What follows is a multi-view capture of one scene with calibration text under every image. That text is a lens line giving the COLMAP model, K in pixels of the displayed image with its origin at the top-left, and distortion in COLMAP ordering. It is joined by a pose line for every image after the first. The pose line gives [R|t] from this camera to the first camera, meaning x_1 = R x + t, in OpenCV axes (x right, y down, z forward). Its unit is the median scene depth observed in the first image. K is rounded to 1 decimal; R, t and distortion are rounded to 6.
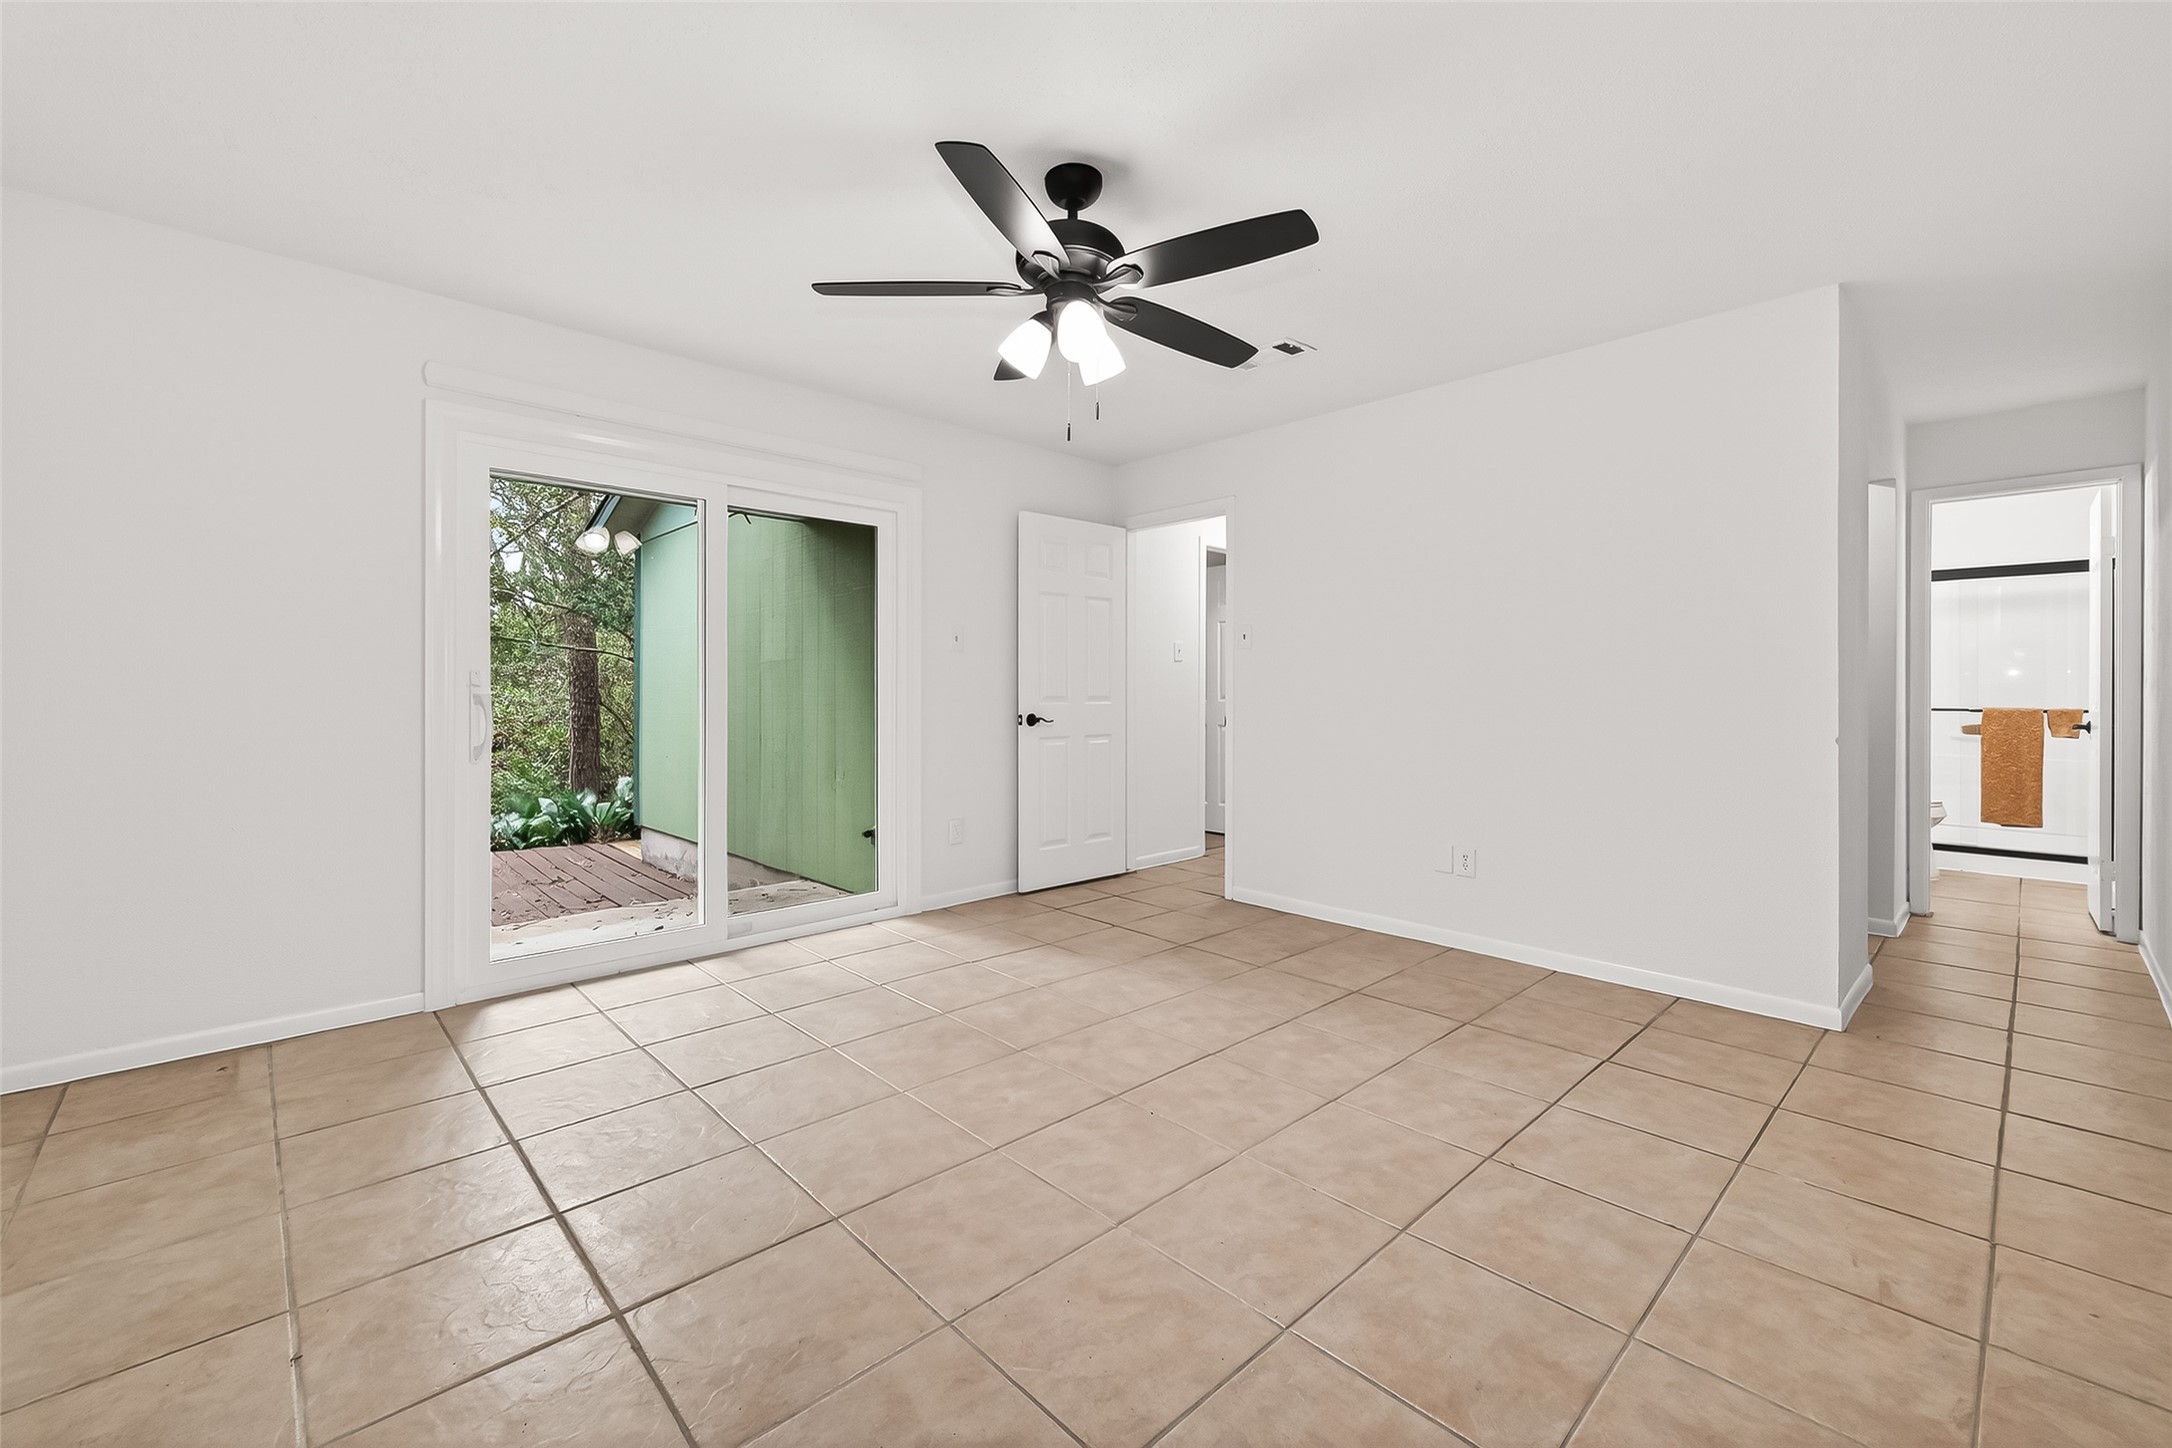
lens RADIAL K [[896.1, 0, 1105.7], [0, 896.1, 691.5], [0, 0, 1]] dist [0.009453, -0.001118]
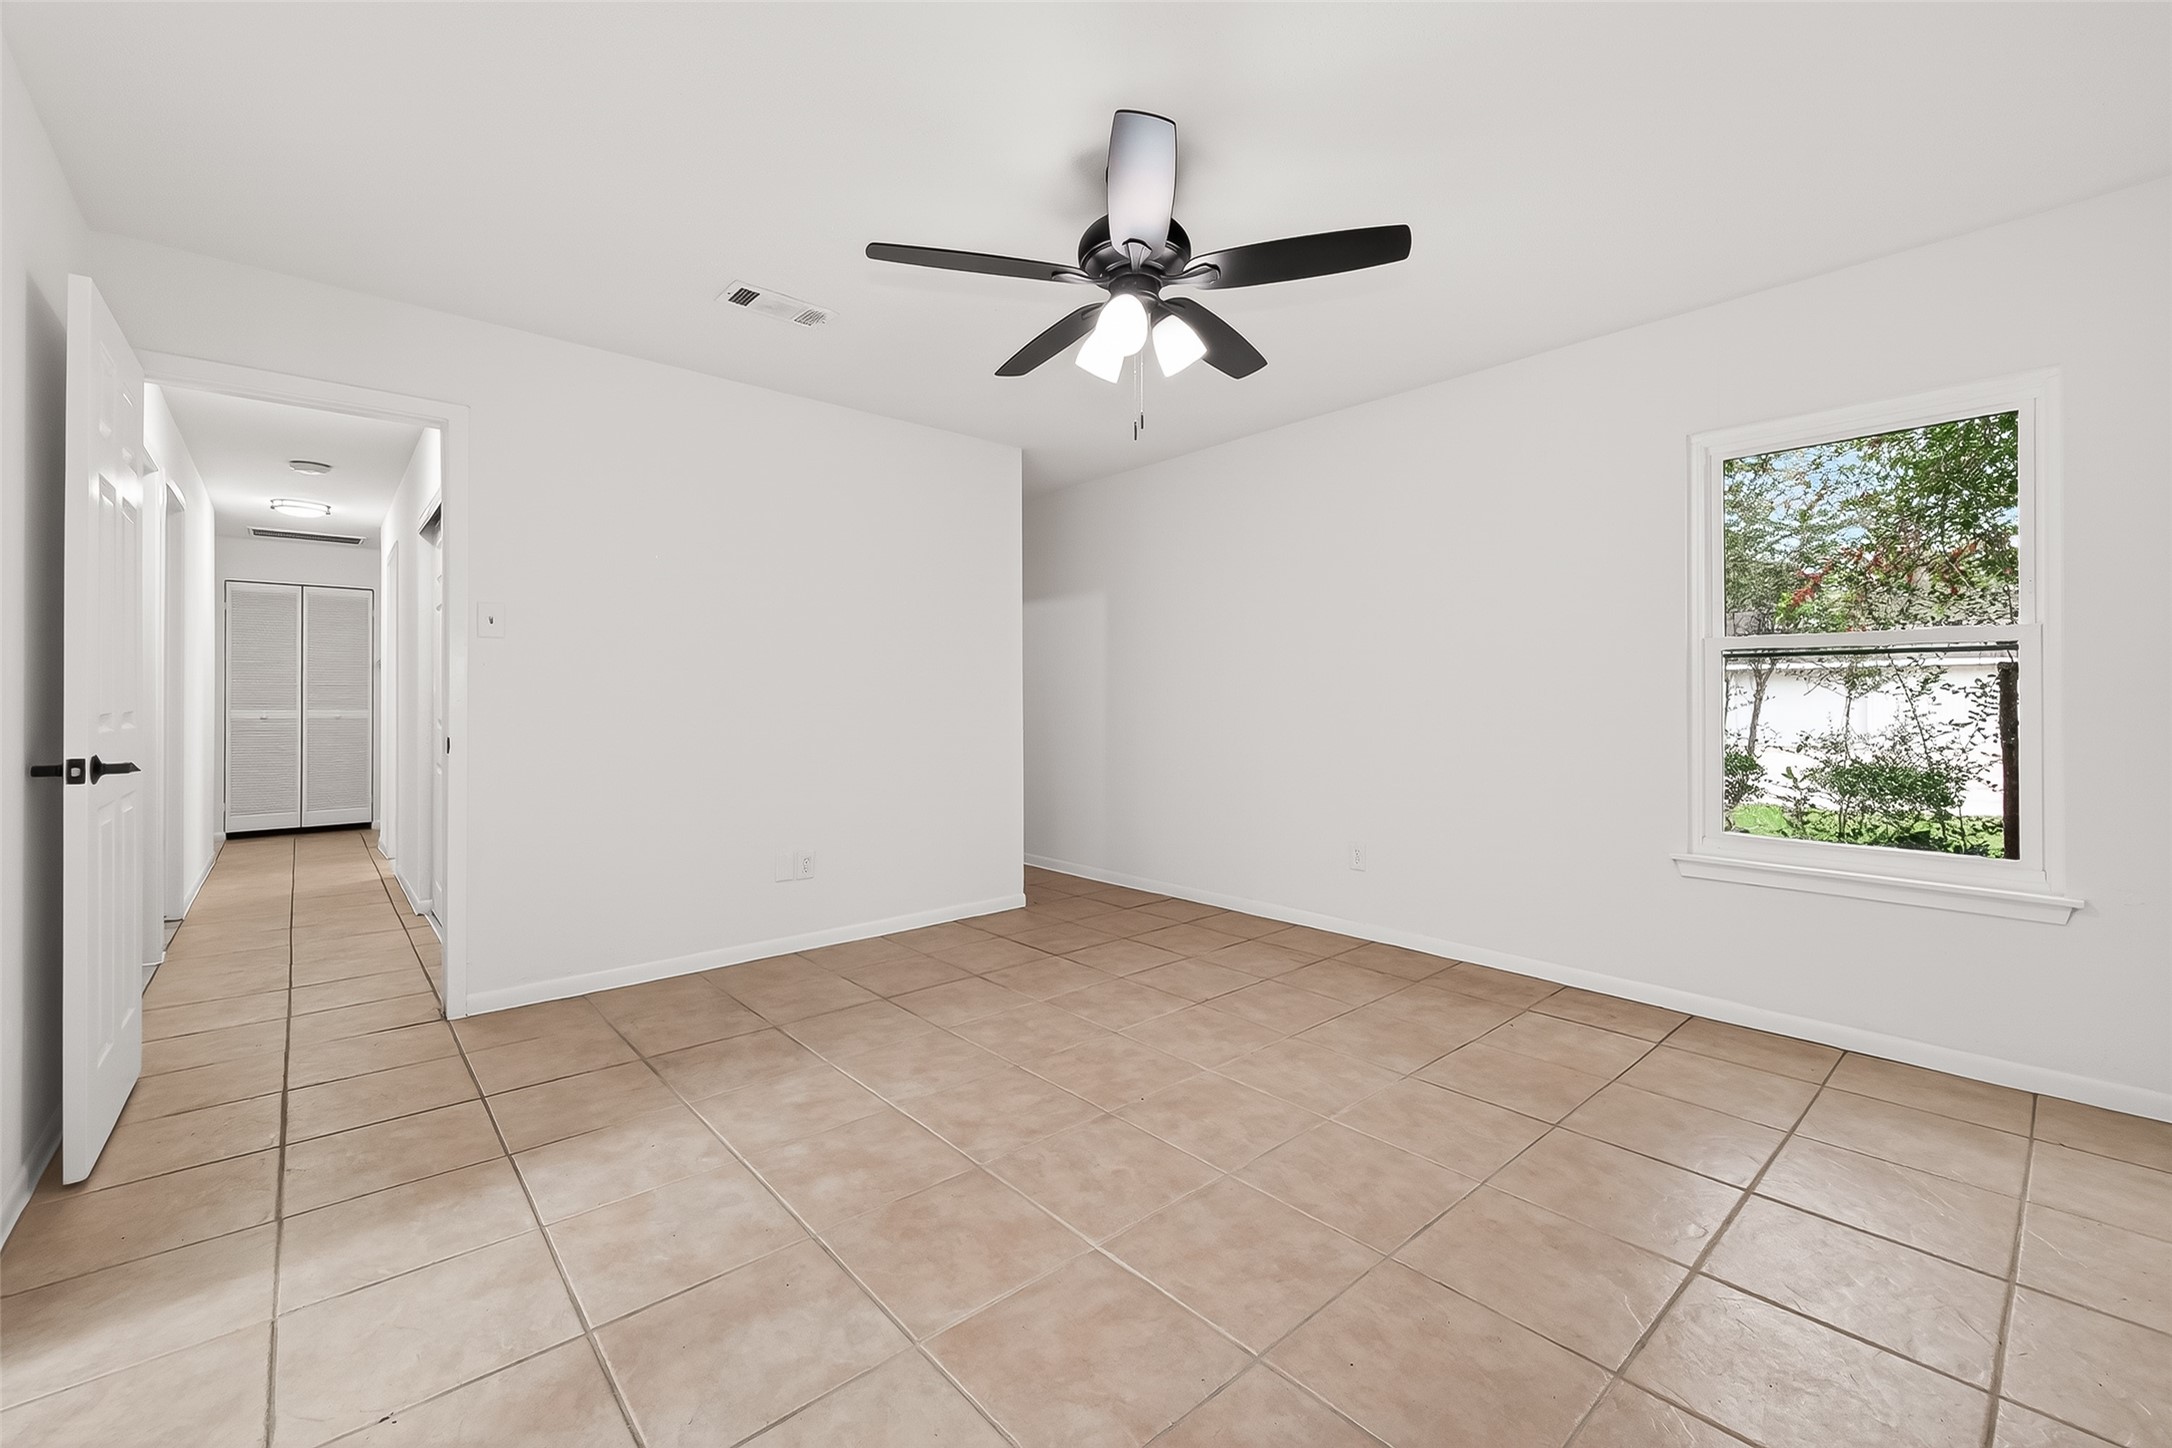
lens RADIAL K [[896.1, 0, 1083.3], [0, 896.1, 713.8], [0, 0, 1]] dist [0.009453, -0.001118]
pose [[0.040795, -0.018455, 0.998997, -0.989141], [0.002755, 0.999828, 0.018358, -0.006423], [-0.999164, 0.002003, 0.040838, 1.009479]]
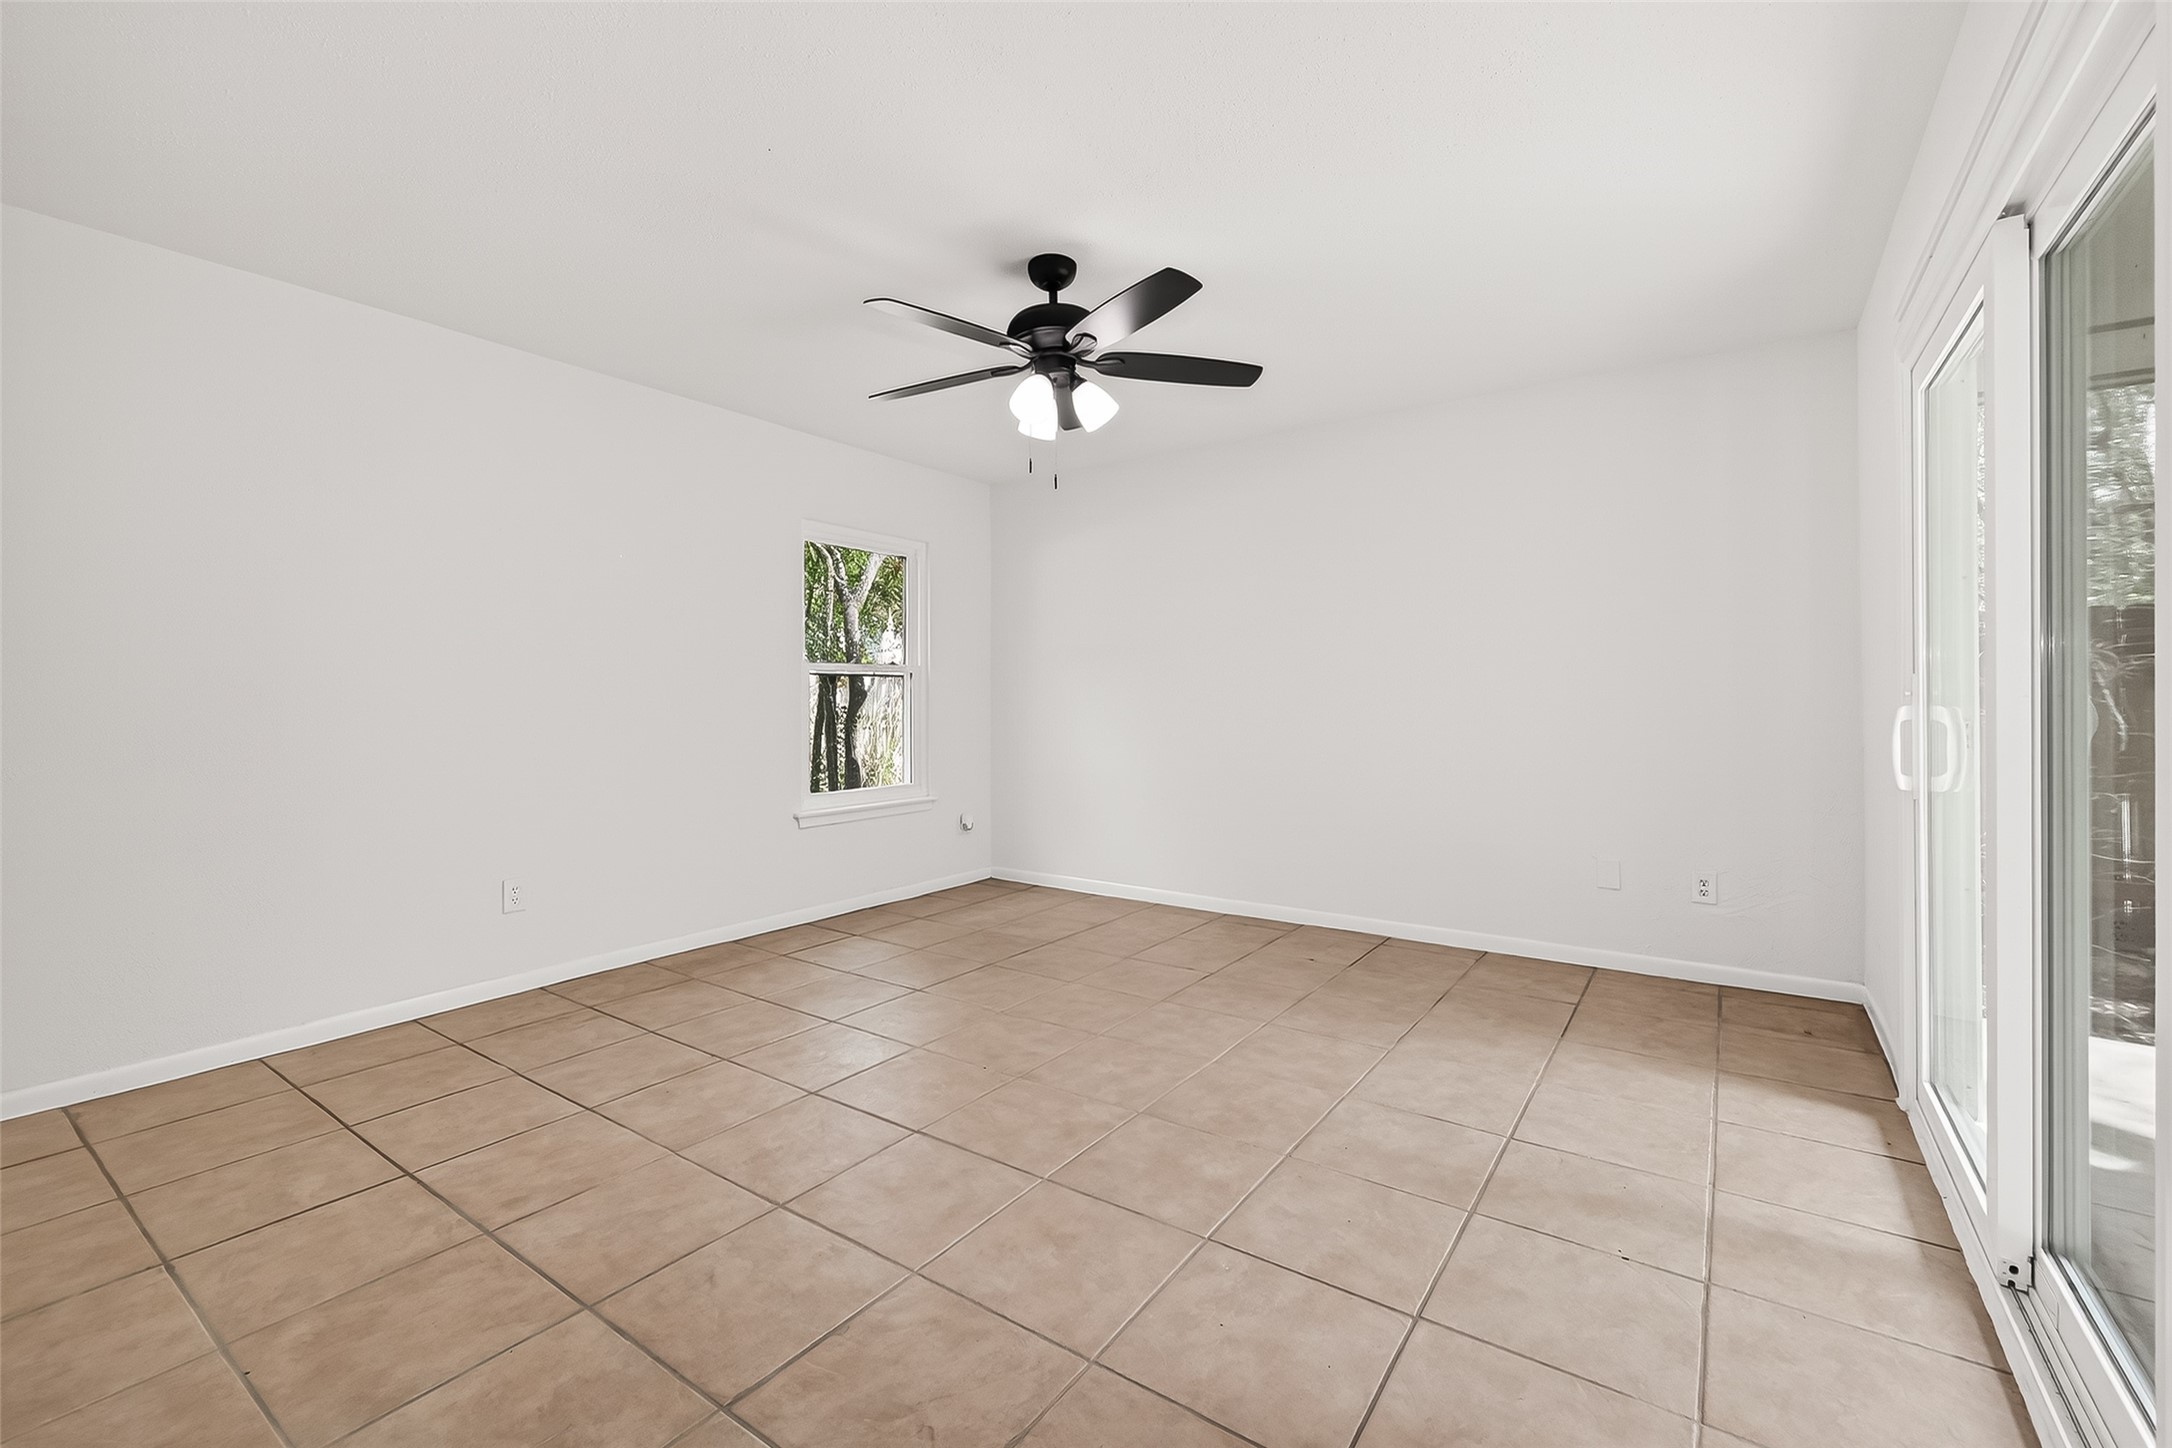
lens RADIAL K [[896.1, 0, 1088.1], [0, 896.1, 708.9], [0, 0, 1]] dist [0.009453, -0.001118]
pose [[-0.981227, 0.004045, -0.192815, 0.139279], [0.002600, 0.999967, 0.007750, -0.000903], [0.192839, 0.007103, -0.981205, 2.121751]]
